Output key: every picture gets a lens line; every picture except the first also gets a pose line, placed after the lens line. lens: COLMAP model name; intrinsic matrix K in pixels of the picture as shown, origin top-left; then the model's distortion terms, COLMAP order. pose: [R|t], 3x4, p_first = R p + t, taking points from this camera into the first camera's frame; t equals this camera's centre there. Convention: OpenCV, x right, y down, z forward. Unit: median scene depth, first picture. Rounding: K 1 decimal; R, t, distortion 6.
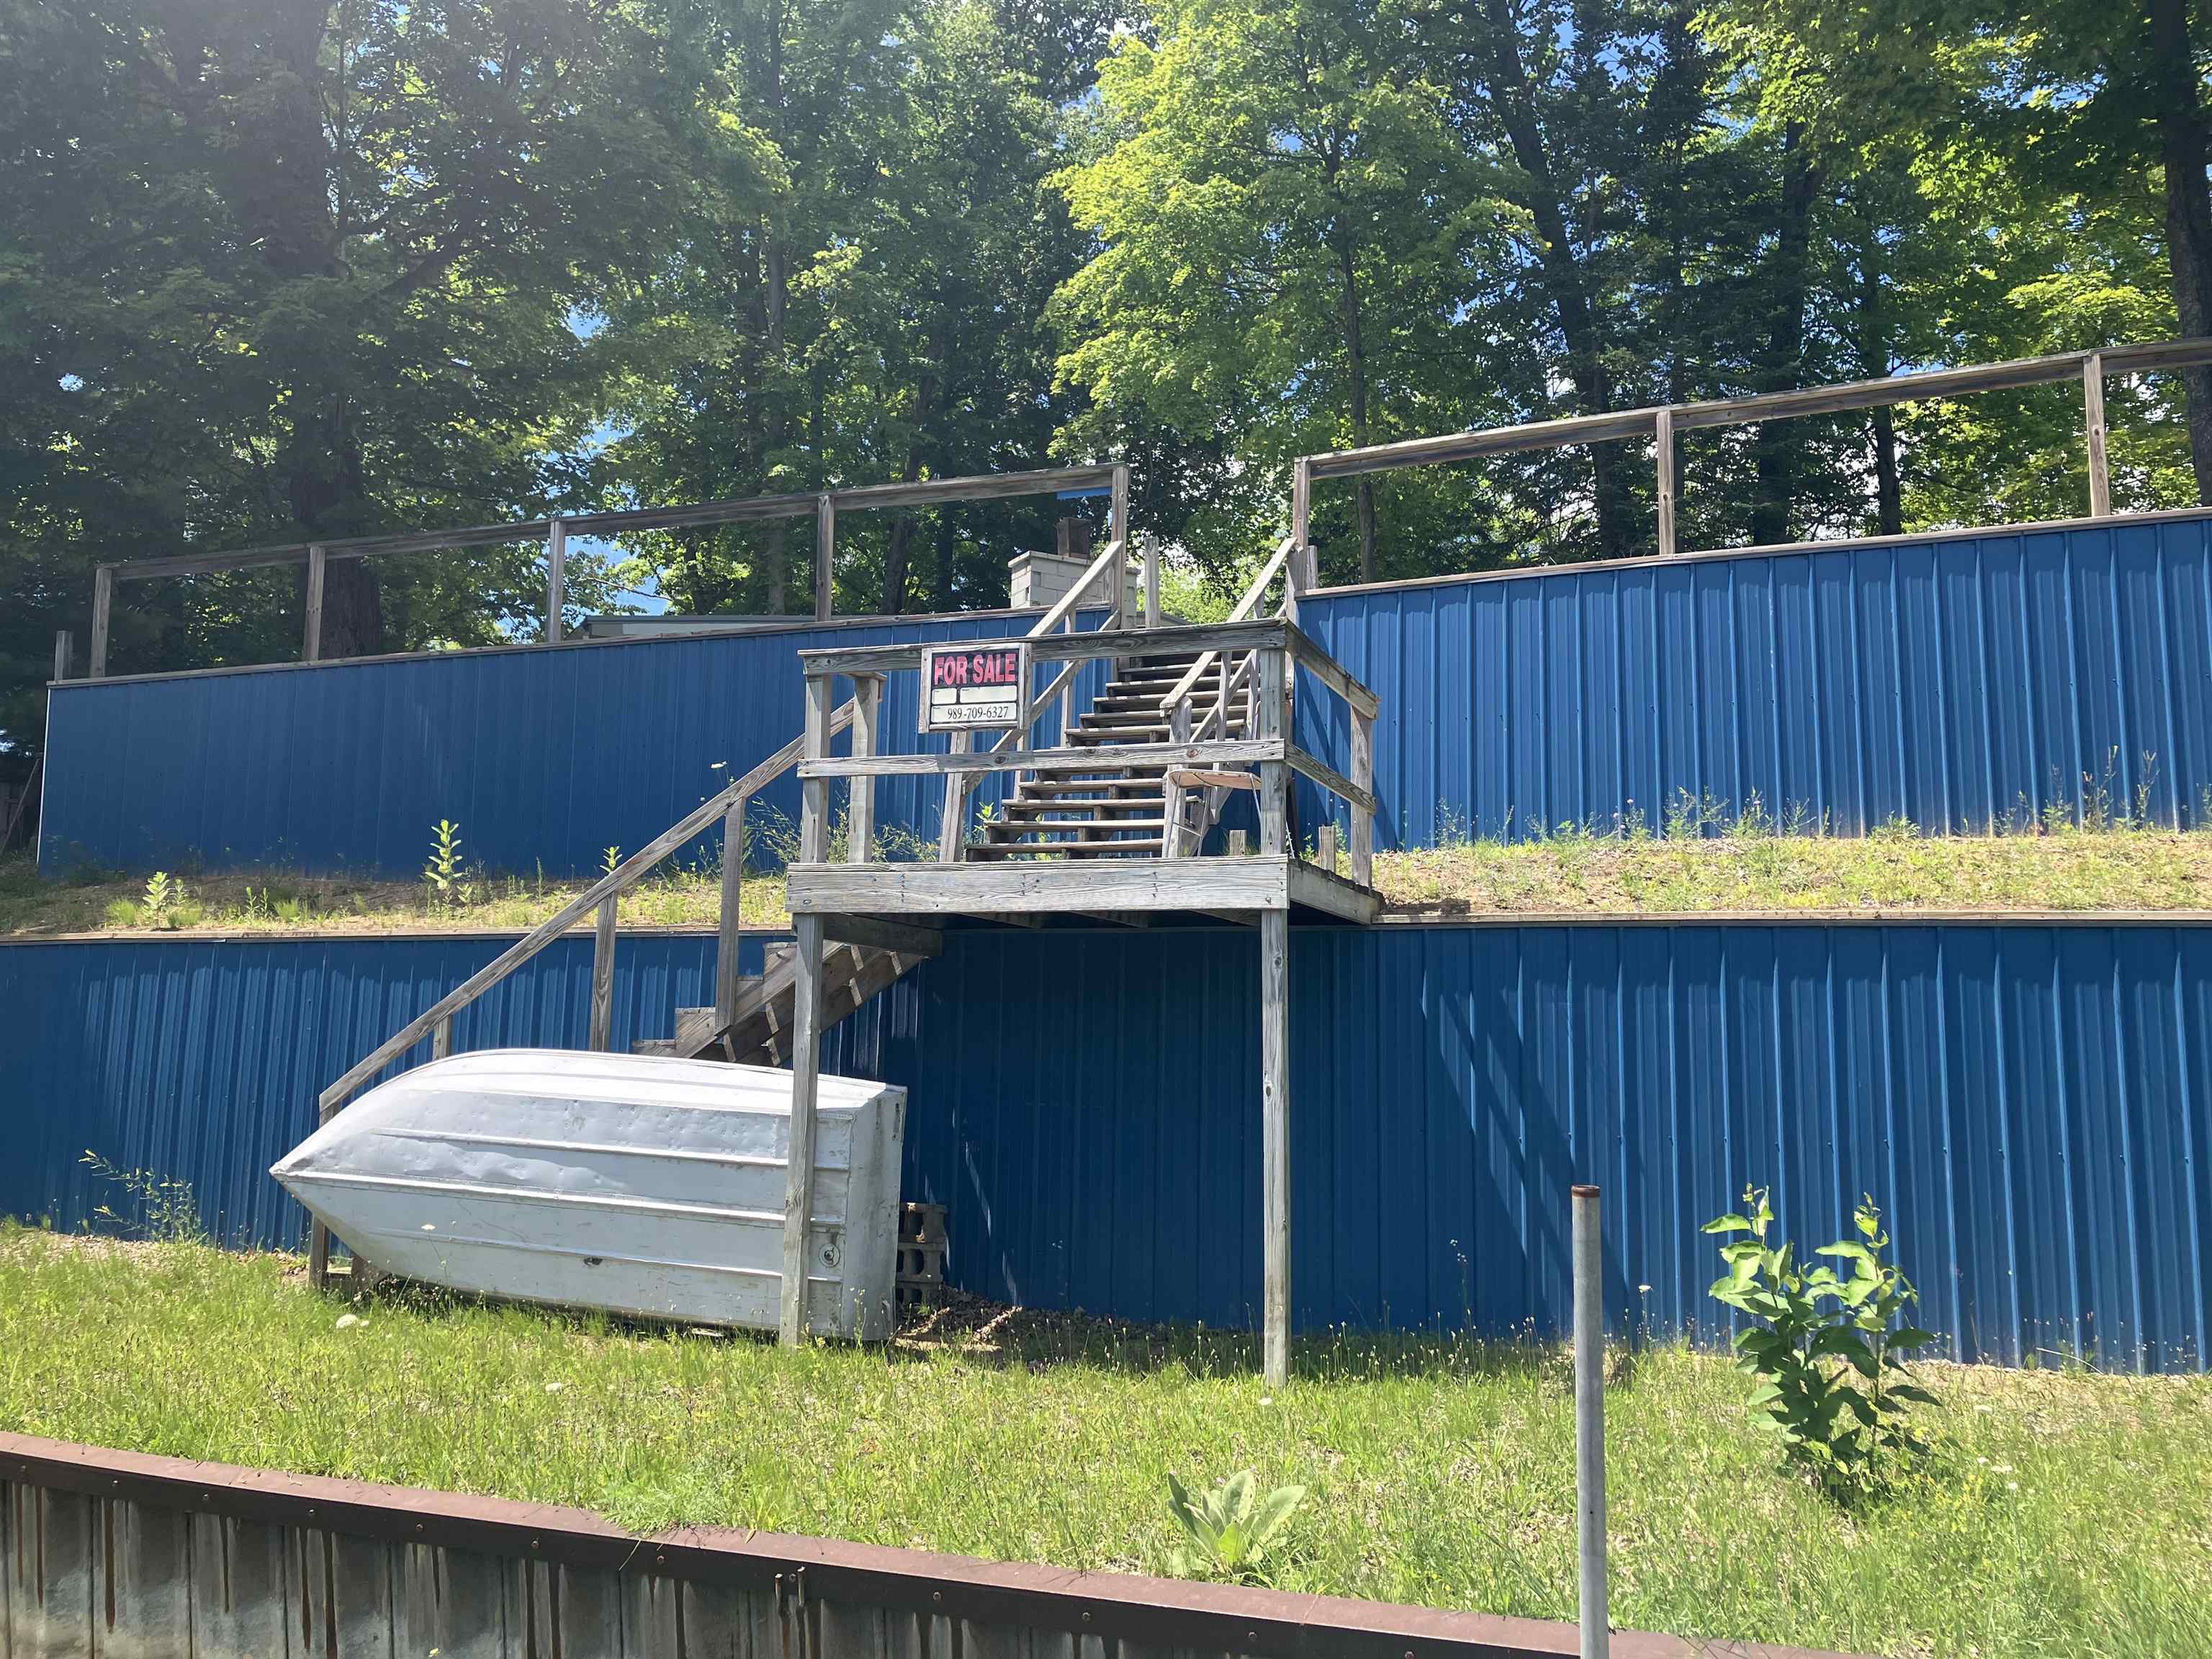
lens RADIAL K [[1925.5, 0, 1109.6], [0, 1925.5, 797.3], [0, 0, 1]] dist [-0.001739, 0.005025]
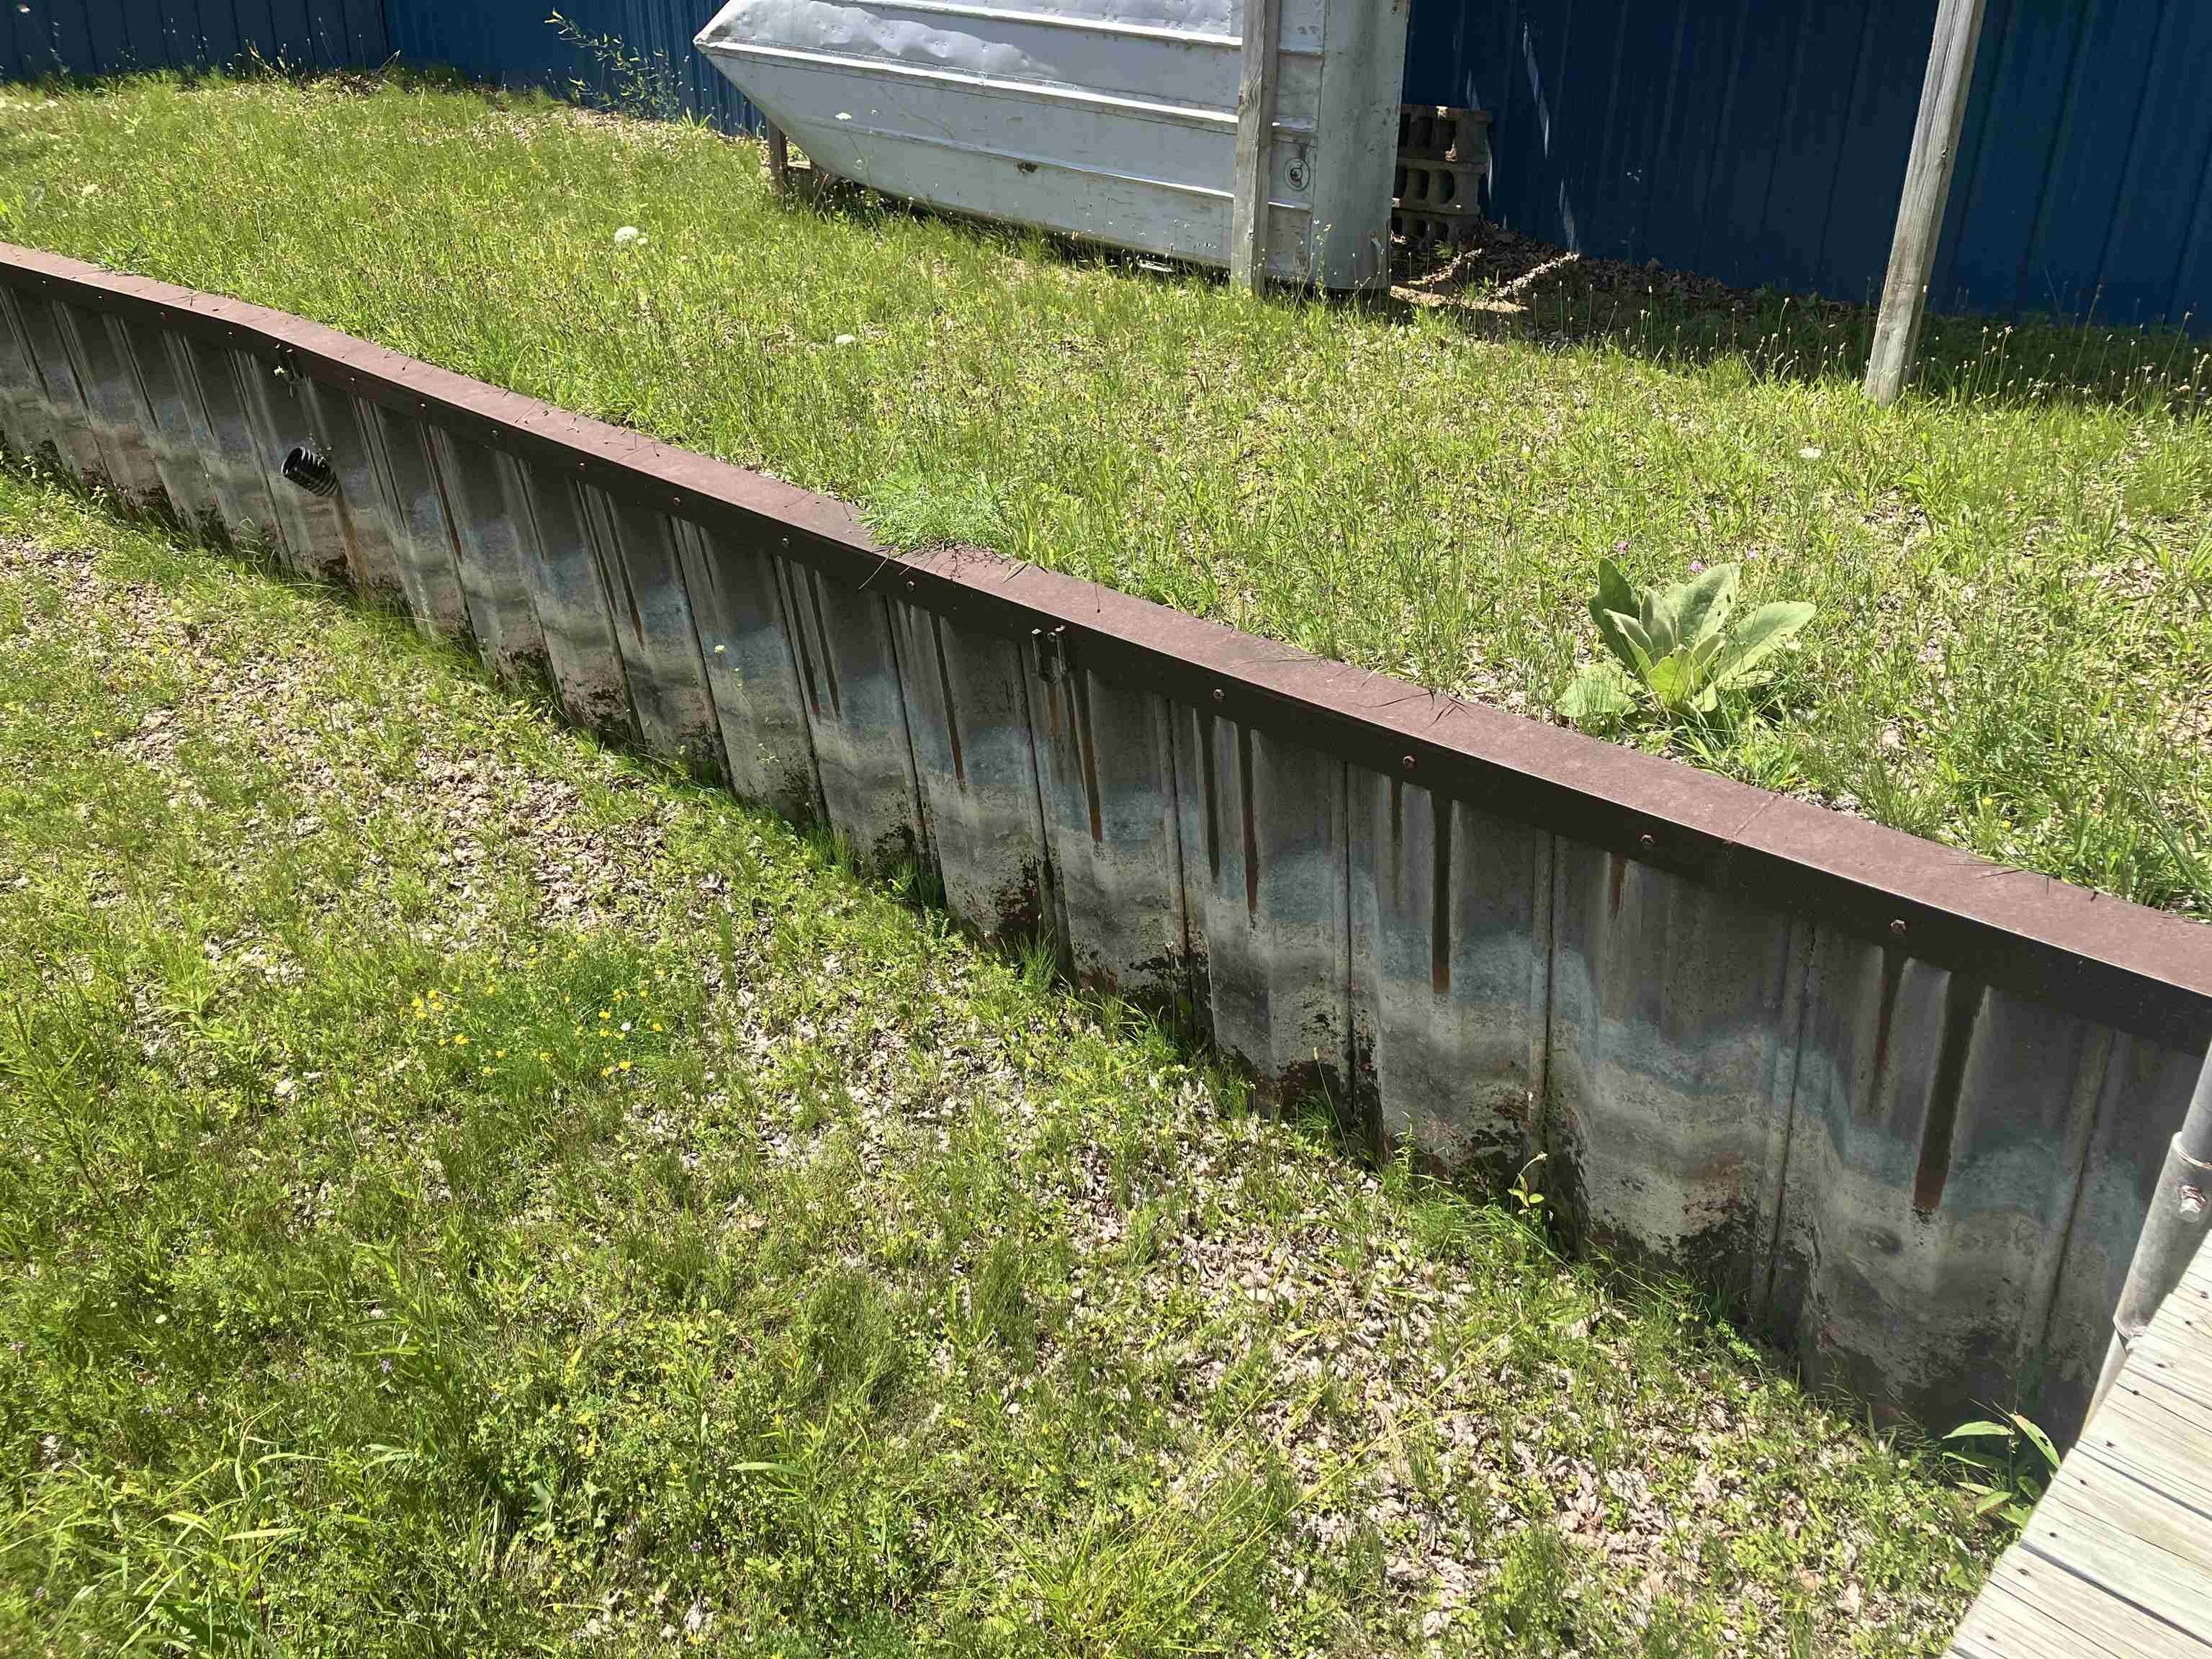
lens RADIAL K [[1925.5, 0, 1109.6], [0, 1925.5, 797.3], [0, 0, 1]] dist [-0.001739, 0.005025]
pose [[0.936584, 0.148700, -0.317330, 0.059809], [0.040638, 0.853320, 0.519802, 0.050823], [0.348078, -0.499734, 0.793163, 0.252347]]
